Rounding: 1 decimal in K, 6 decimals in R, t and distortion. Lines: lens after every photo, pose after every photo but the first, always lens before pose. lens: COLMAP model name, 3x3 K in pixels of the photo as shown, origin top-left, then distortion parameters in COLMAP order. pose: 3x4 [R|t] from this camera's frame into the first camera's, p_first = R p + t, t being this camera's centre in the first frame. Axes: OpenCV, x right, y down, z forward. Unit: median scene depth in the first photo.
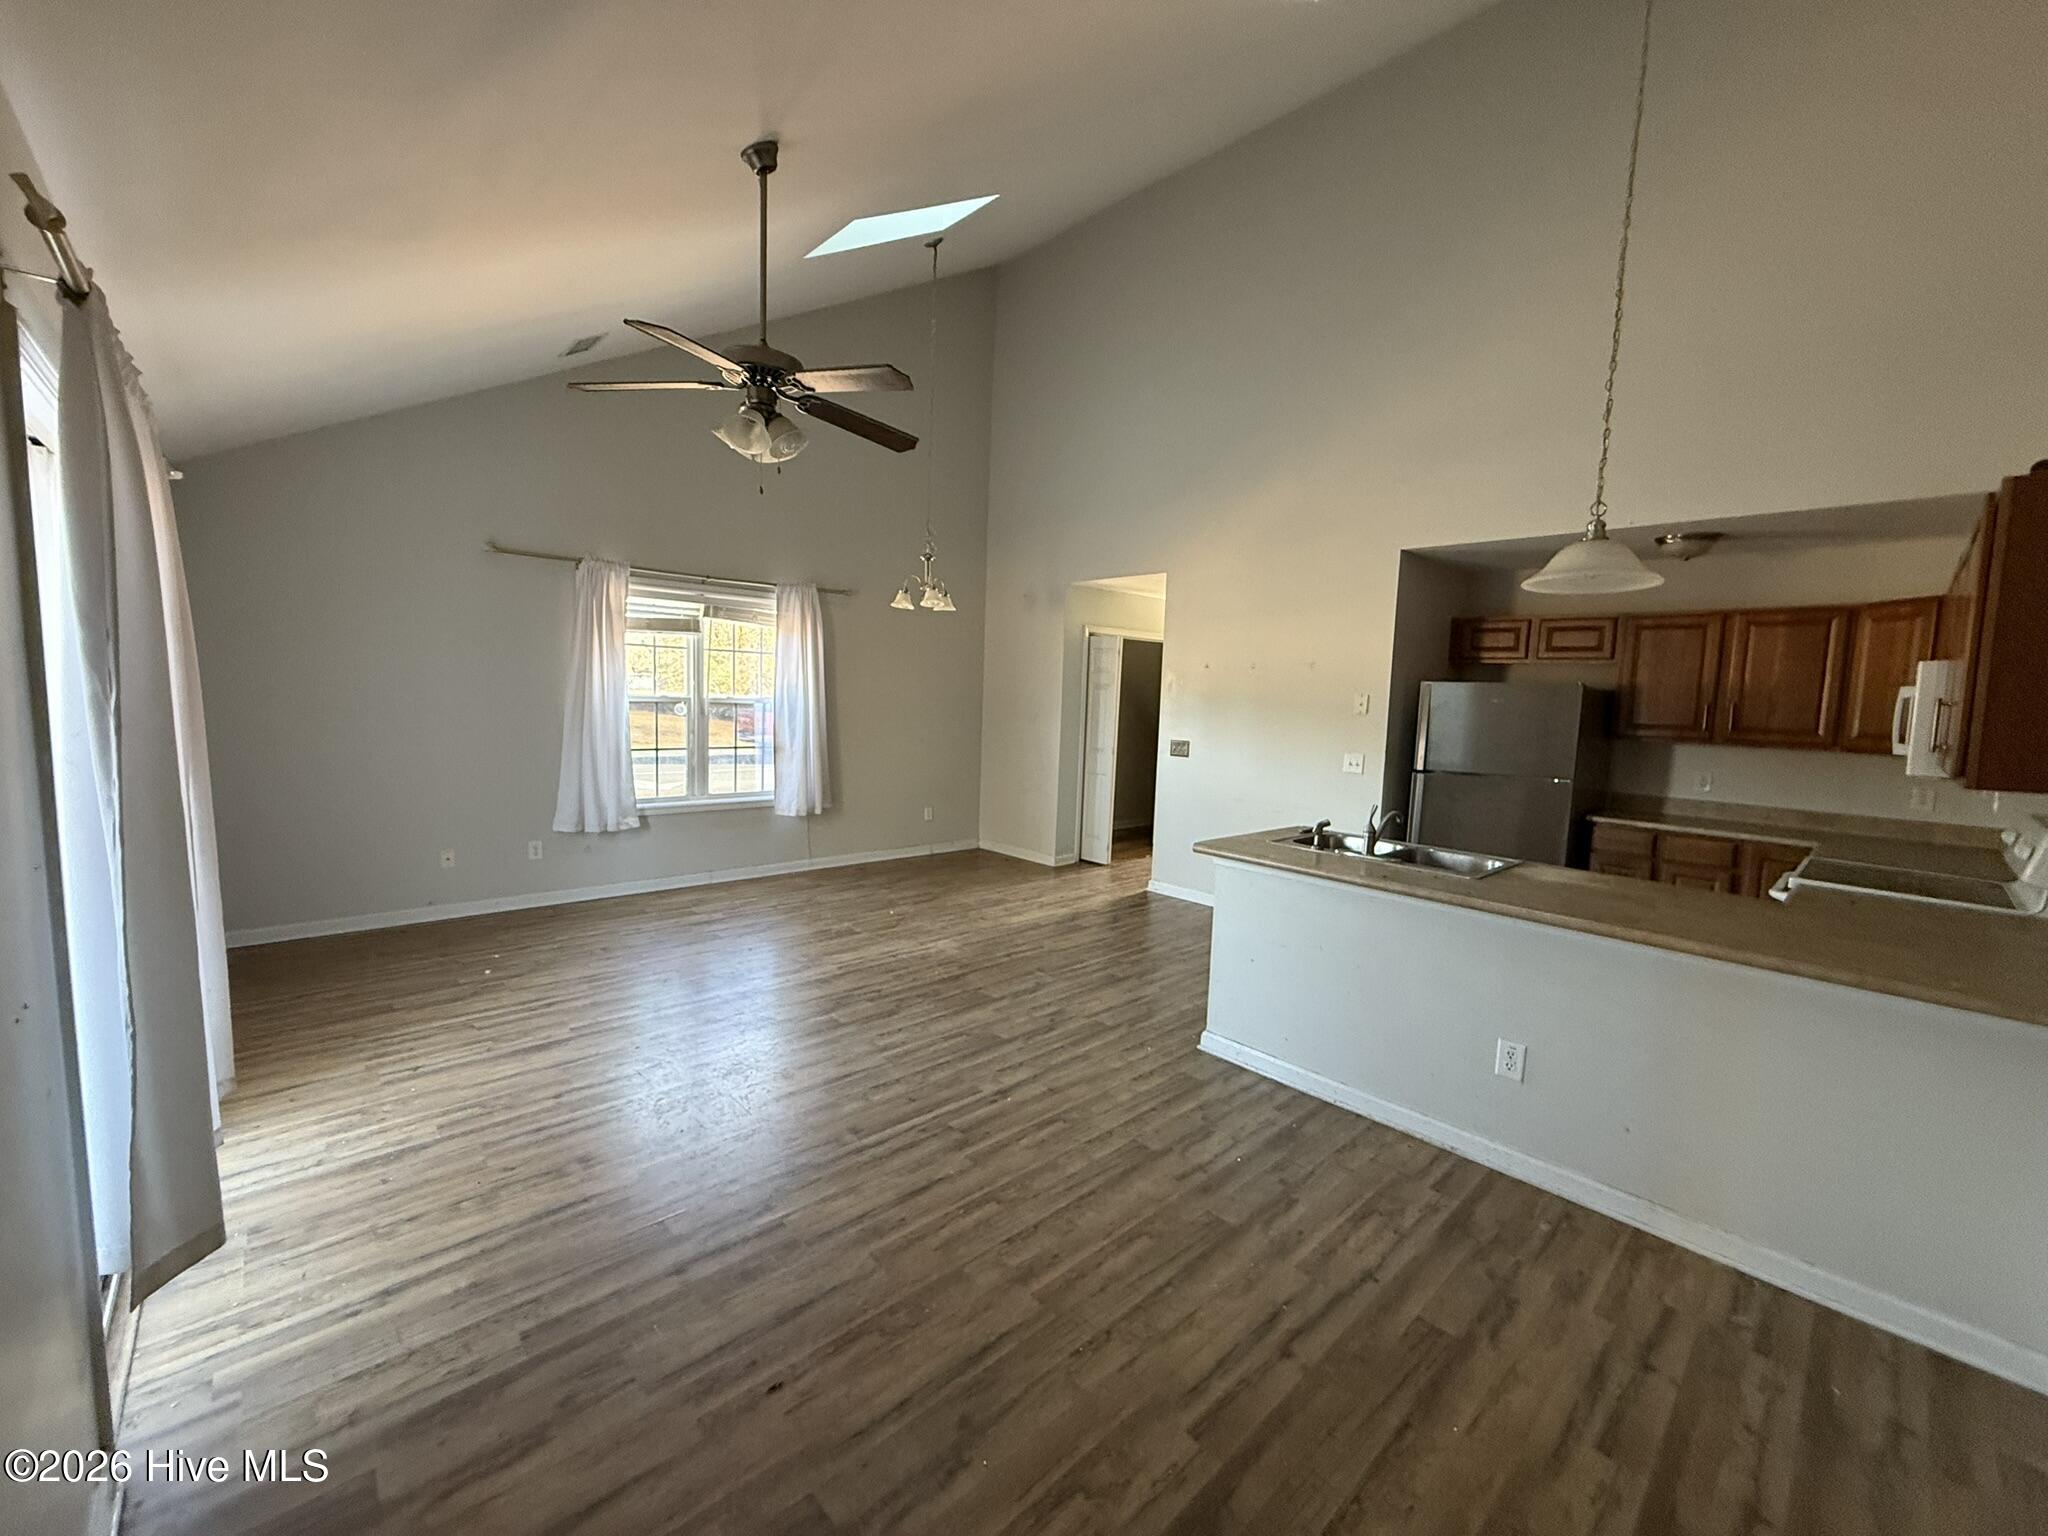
lens RADIAL K [[815.6, 0, 1020.7], [0, 815.6, 771.4], [0, 0, 1]] dist [0.001187, -0.000451]
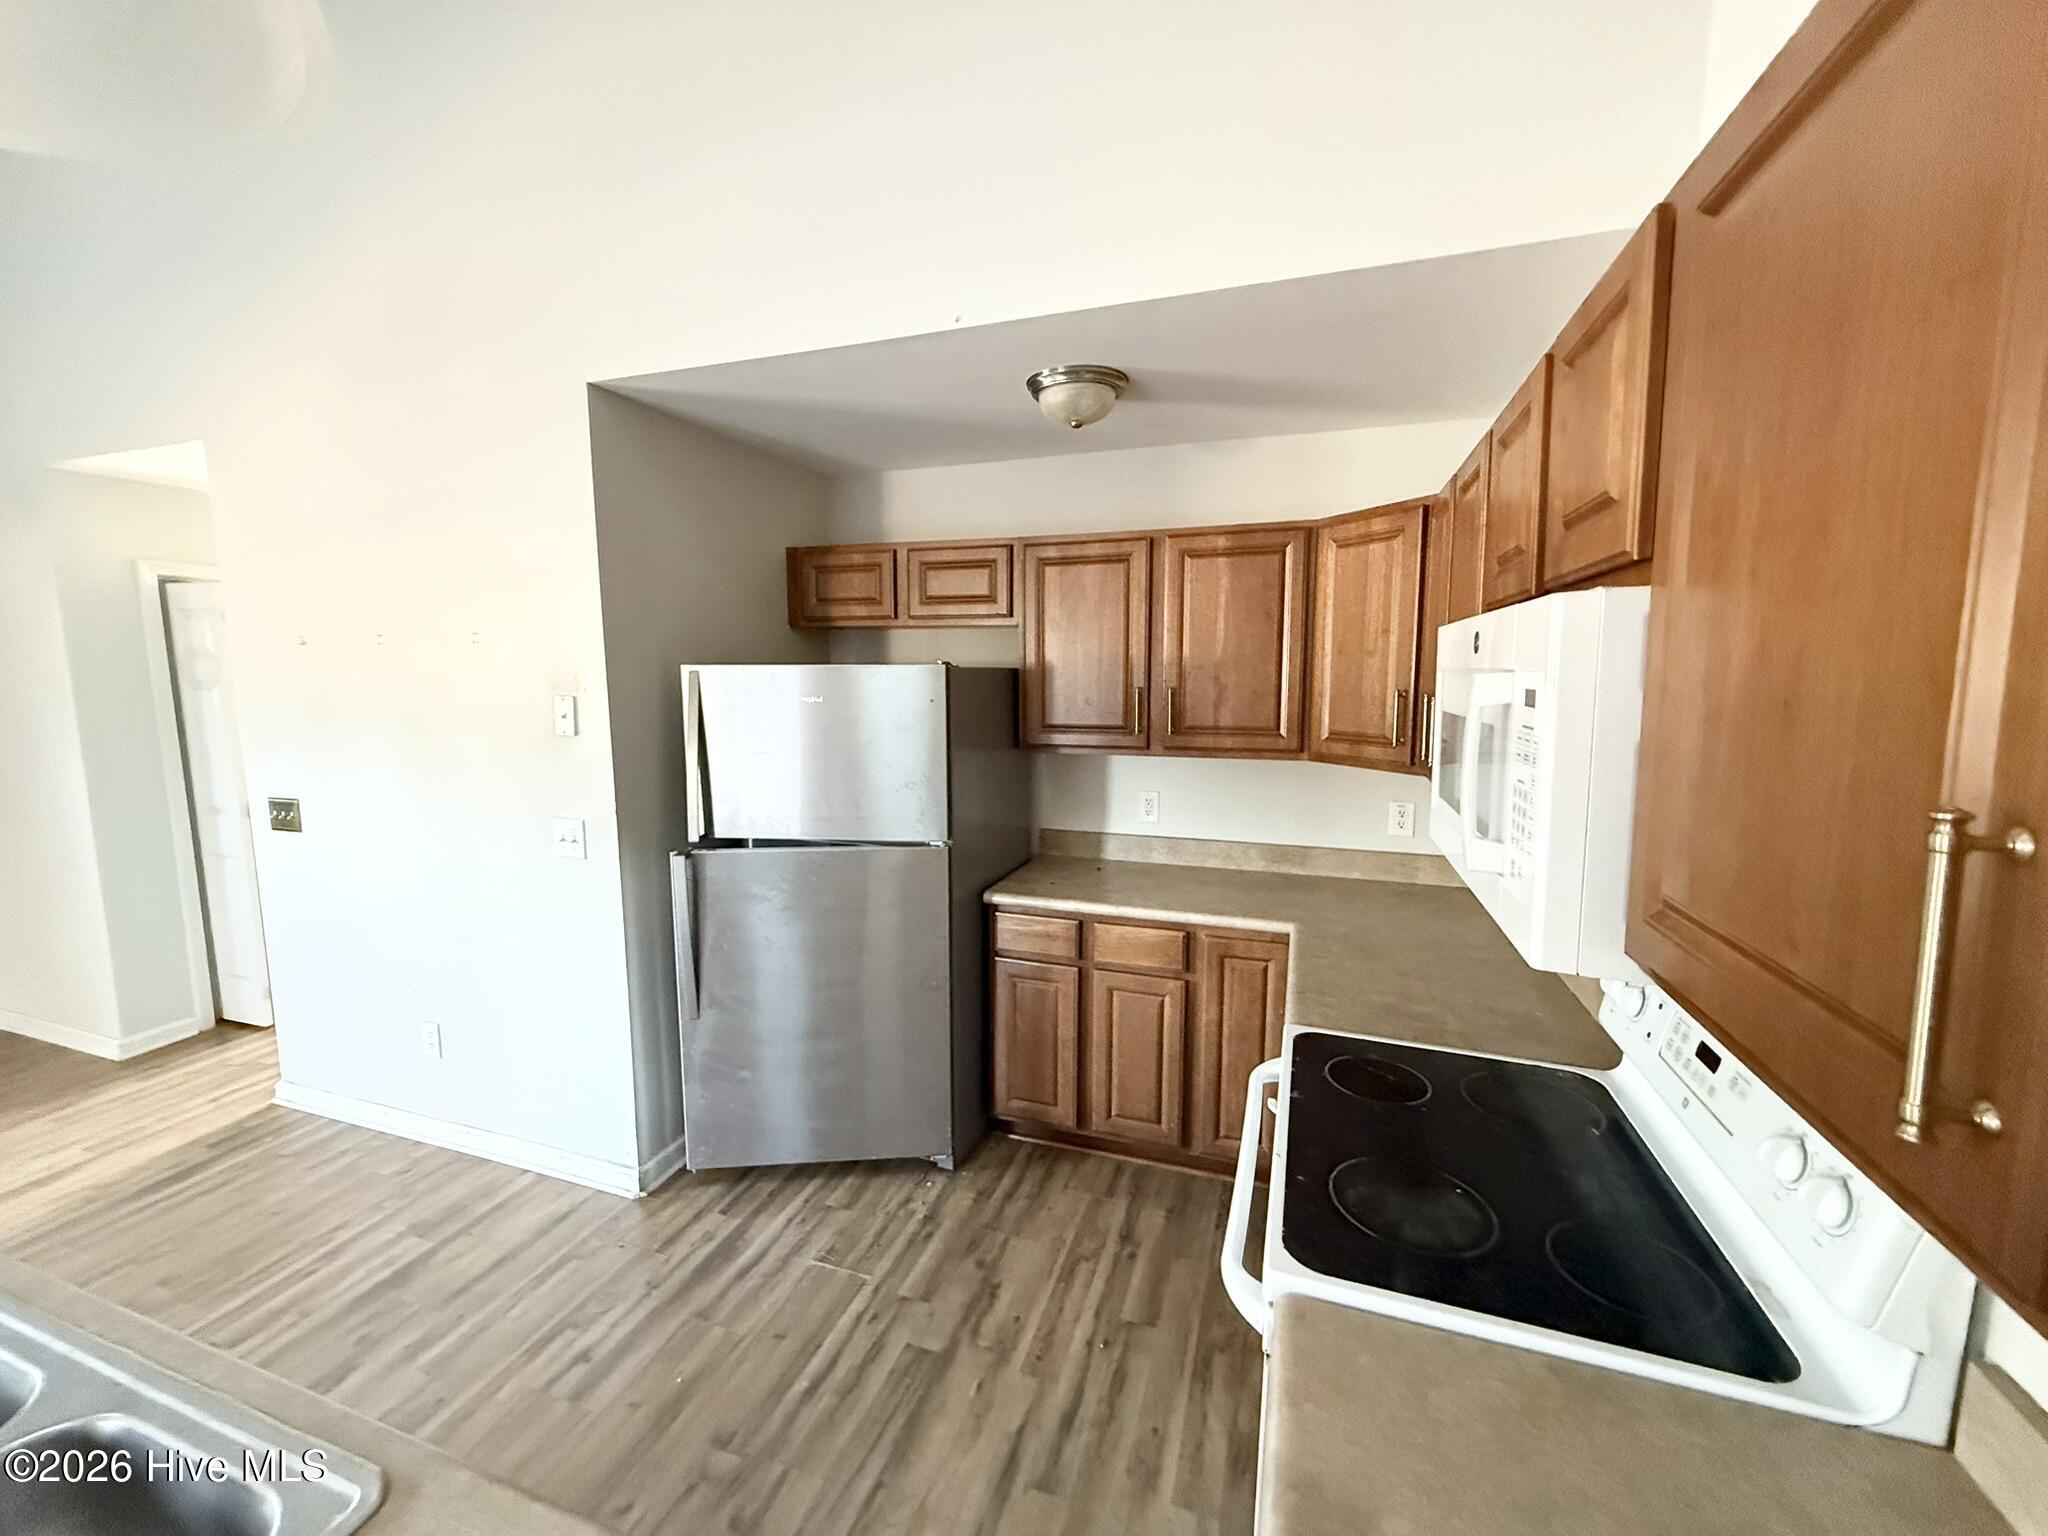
lens RADIAL K [[815.6, 0, 1020.7], [0, 815.6, 771.4], [0, 0, 1]] dist [0.001187, -0.000451]
pose [[0.883976, -0.096579, 0.457449, 0.557788], [0.078038, 0.995185, 0.059308, -0.074463], [-0.460974, -0.016728, 0.887256, 0.583234]]
